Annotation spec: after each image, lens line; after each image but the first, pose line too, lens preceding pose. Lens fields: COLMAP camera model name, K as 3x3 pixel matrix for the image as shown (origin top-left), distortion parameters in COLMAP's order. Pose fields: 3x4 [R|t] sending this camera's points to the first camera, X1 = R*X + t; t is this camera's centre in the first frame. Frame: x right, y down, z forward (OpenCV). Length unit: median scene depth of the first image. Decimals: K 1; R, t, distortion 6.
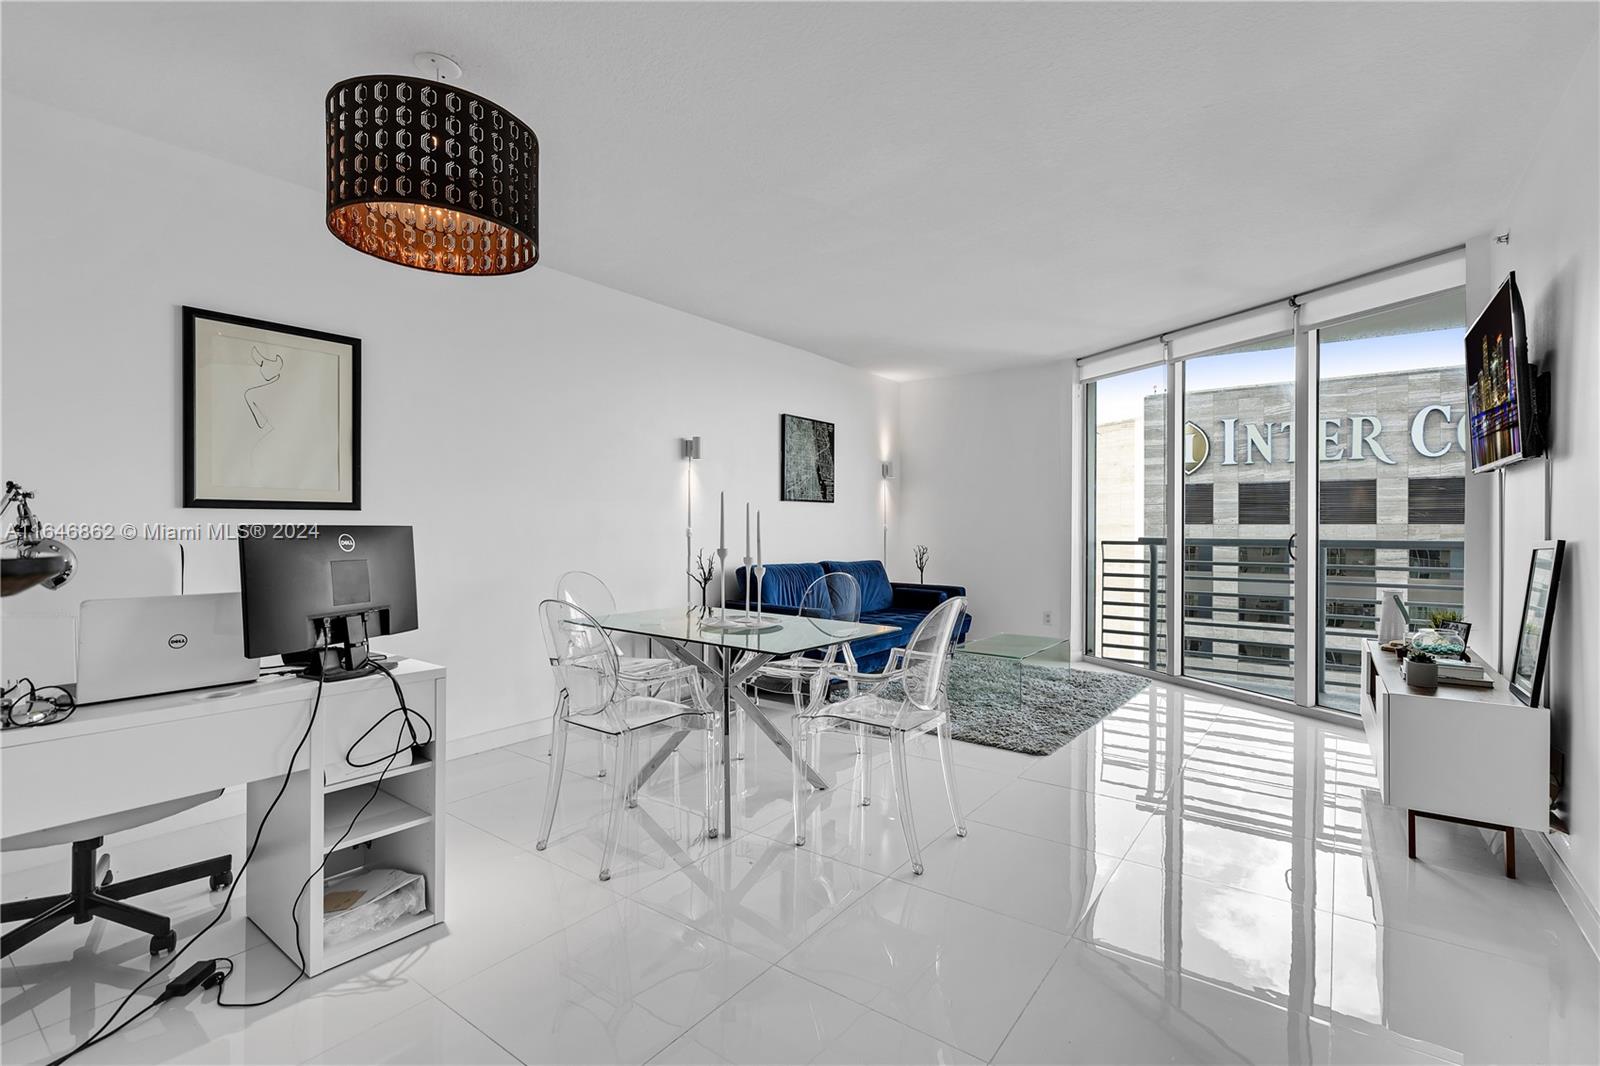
lens RADIAL K [[740.4, 0, 799.1], [0, 740.4, 529.8], [0, 0, 1]] dist [-0.009795, 0.002559]
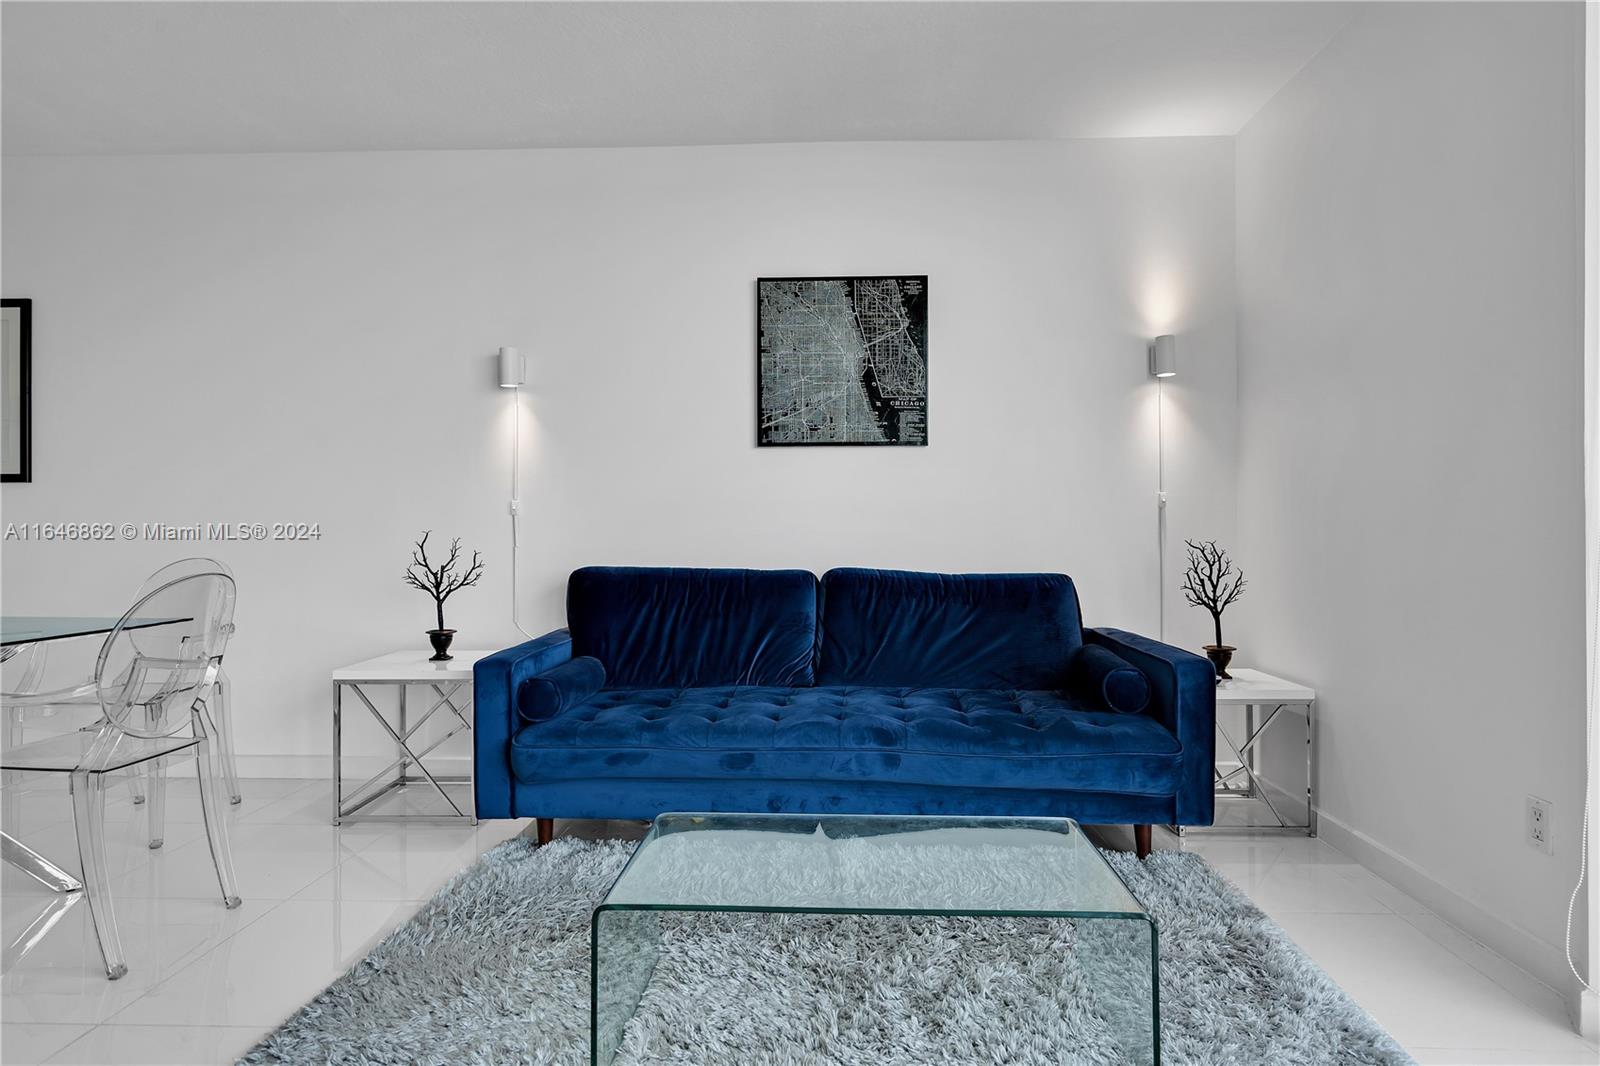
lens RADIAL K [[859.1, 0, 801.4], [0, 859.1, 525.1], [0, 0, 1]] dist [-0.003570, -0.000318]
pose [[0.564340, -0.007476, -0.825509, 0.471687], [-0.002098, 0.999943, -0.010489, 0.020978], [0.825540, 0.007652, 0.564292, 0.660739]]
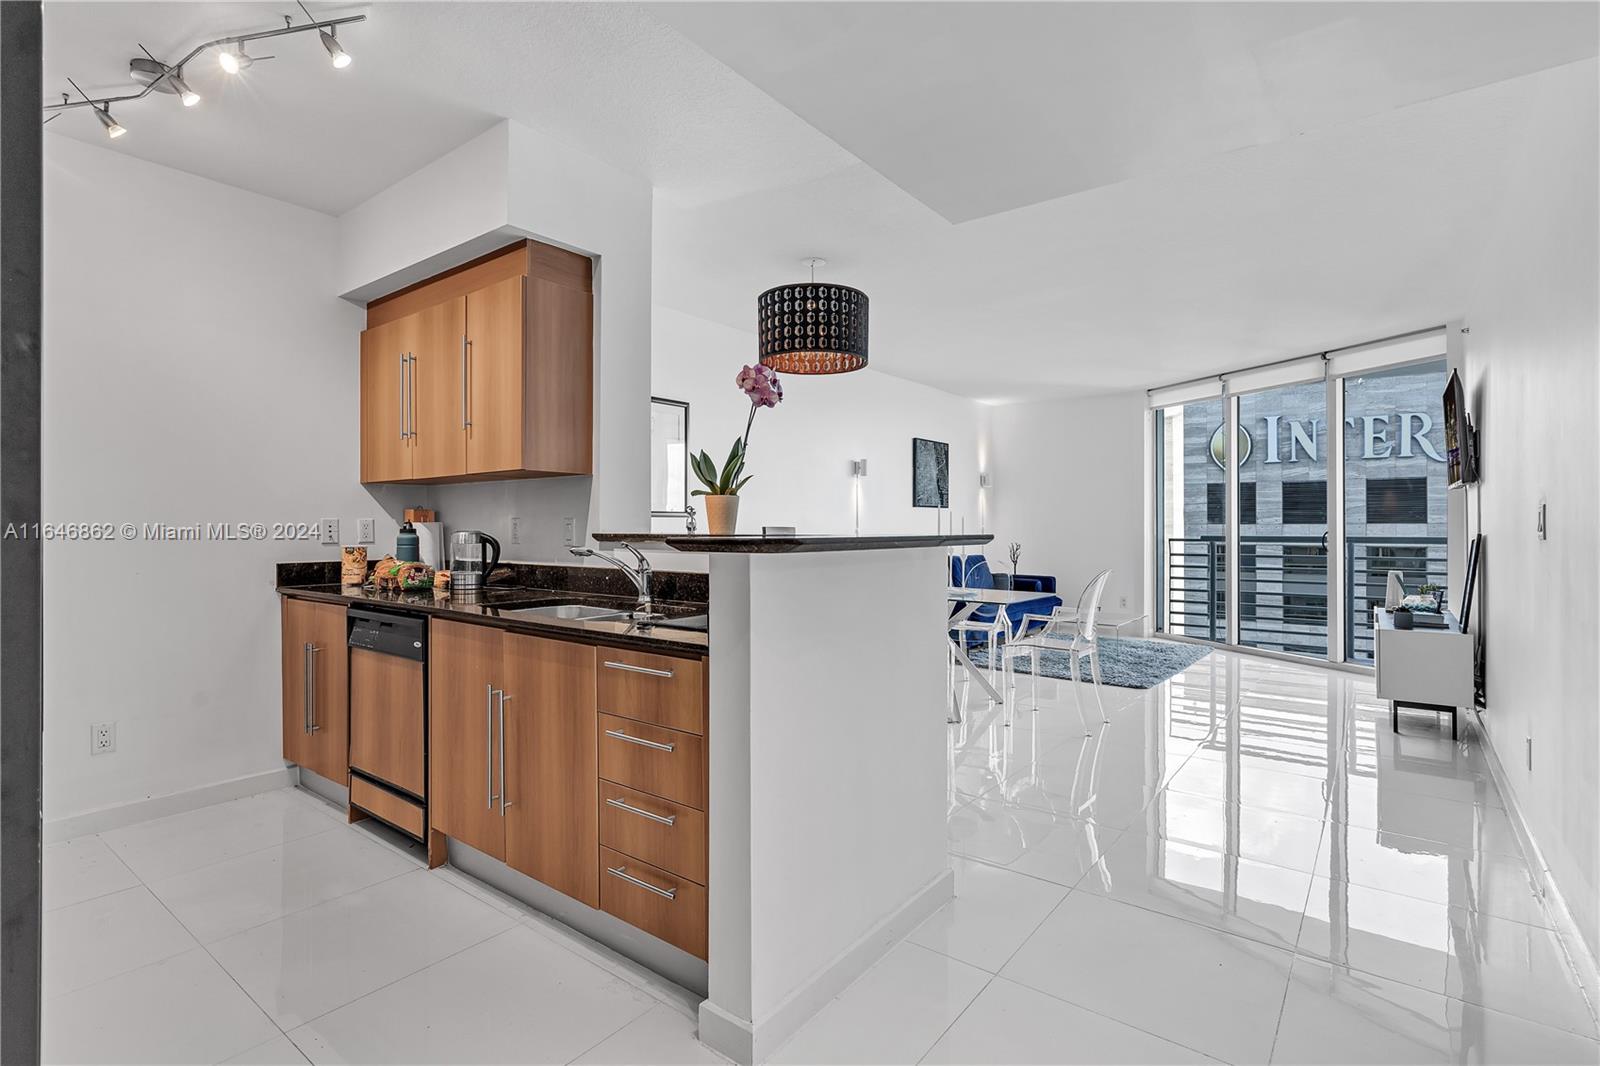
lens RADIAL K [[781.6, 0, 791.7], [0, 781.6, 526.4], [0, 0, 1]] dist [-0.002203, 0.000506]
pose [[0.999708, -0.002949, -0.023973, -0.191440], [0.002803, 0.999977, -0.006132, 0.001345], [0.023991, 0.006063, 0.999694, -0.319338]]
